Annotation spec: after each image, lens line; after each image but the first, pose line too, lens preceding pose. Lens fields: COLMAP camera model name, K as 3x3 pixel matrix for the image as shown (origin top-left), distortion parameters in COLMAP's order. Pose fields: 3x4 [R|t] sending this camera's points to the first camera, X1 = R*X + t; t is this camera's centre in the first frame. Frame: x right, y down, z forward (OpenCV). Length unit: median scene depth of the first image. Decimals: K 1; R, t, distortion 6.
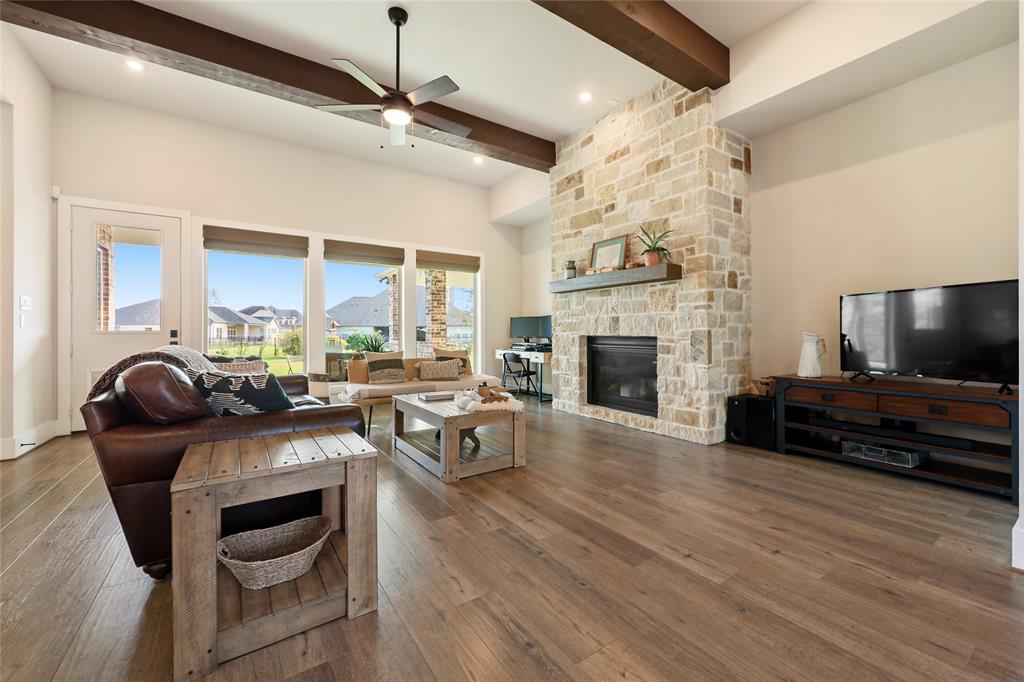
lens RADIAL K [[410.0, 0, 512.3], [0, 410.0, 335.5], [0, 0, 1]] dist [0.000043, -0.000205]
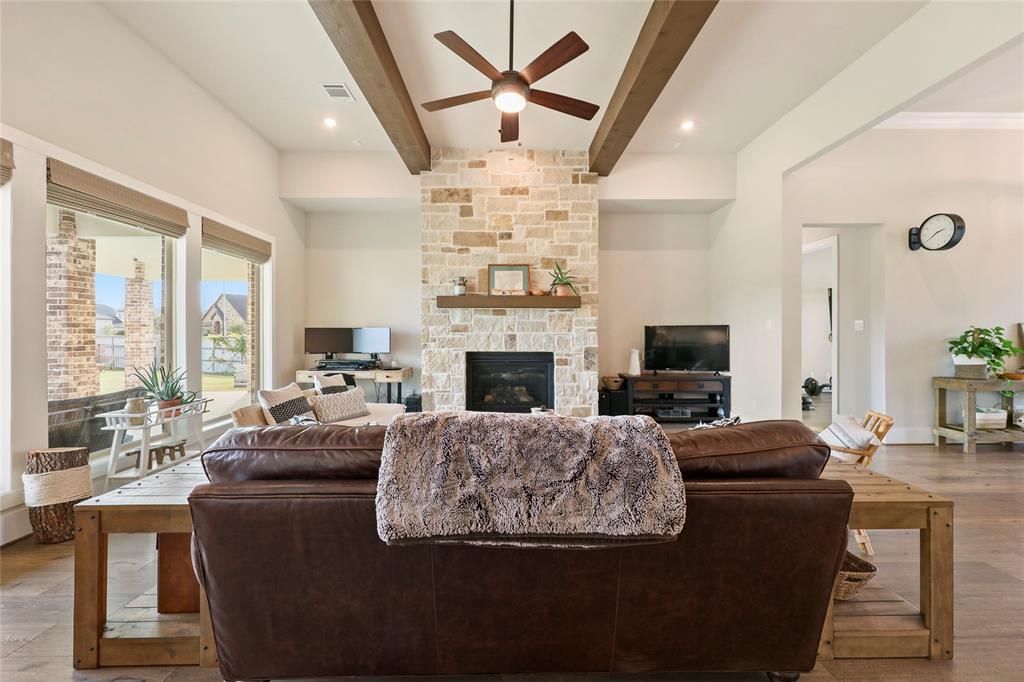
lens RADIAL K [[410.0, 0, 514.4], [0, 410.0, 336.5], [0, 0, 1]] dist [0.000043, -0.000205]
pose [[0.540857, -0.003475, 0.841108, -0.719806], [0.003538, 0.999992, 0.001856, -0.044380], [-0.841107, 0.001972, 0.540865, 0.406524]]
